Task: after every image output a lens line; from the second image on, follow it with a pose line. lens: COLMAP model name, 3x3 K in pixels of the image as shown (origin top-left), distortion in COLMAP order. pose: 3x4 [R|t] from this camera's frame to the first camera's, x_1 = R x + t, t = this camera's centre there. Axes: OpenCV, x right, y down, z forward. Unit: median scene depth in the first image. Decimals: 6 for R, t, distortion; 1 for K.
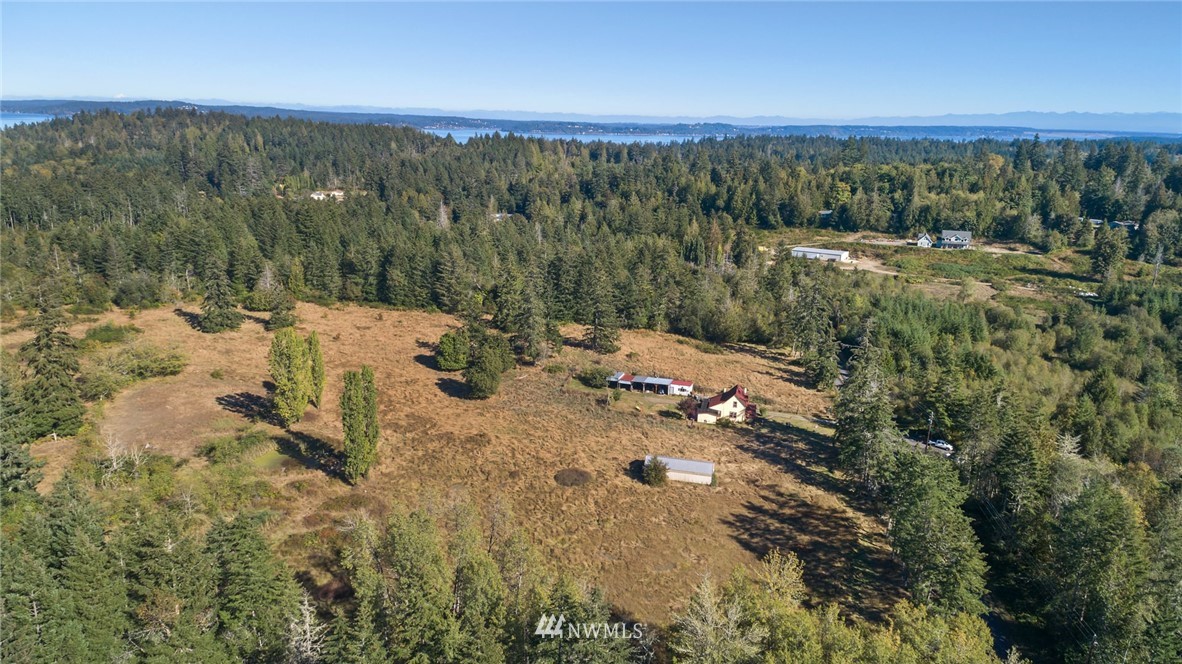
lens RADIAL K [[793.1, 0, 594.2], [0, 793.1, 336.1], [0, 0, 1]] dist [0.183862, -0.177990]
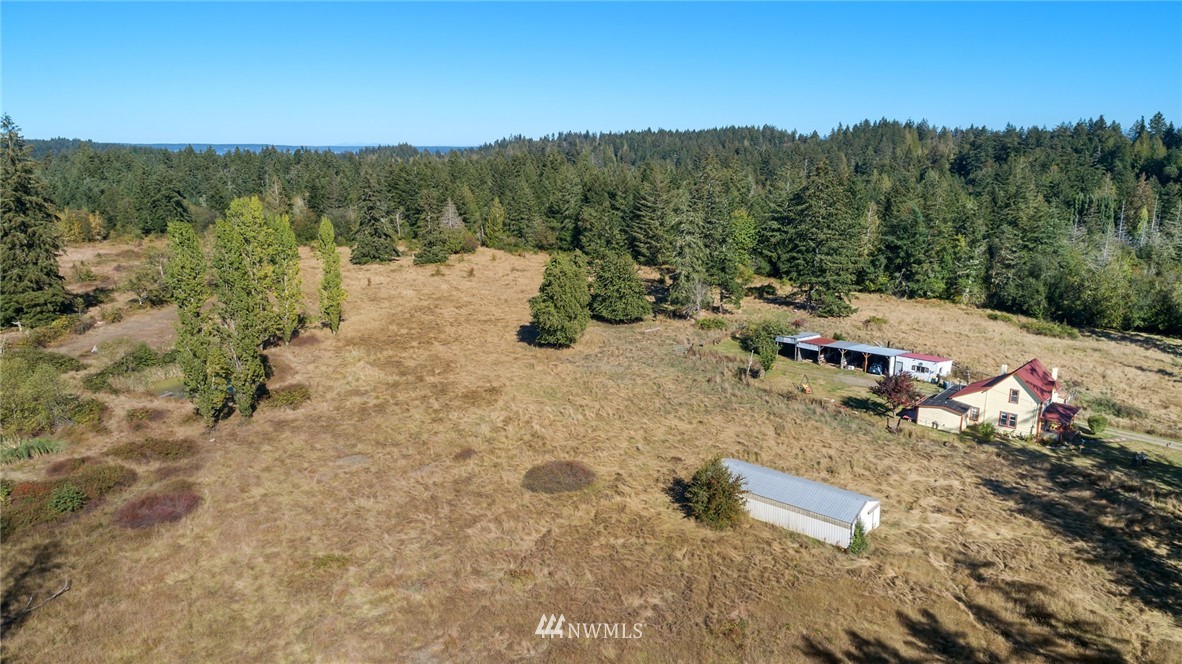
lens RADIAL K [[793.1, 0, 594.2], [0, 793.1, 336.1], [0, 0, 1]] dist [0.183862, -0.177990]
pose [[0.881176, 0.072508, -0.467195, 0.176410], [-0.094727, 0.995209, -0.024210, 0.083059], [0.463201, 0.065589, 0.883823, 0.470004]]
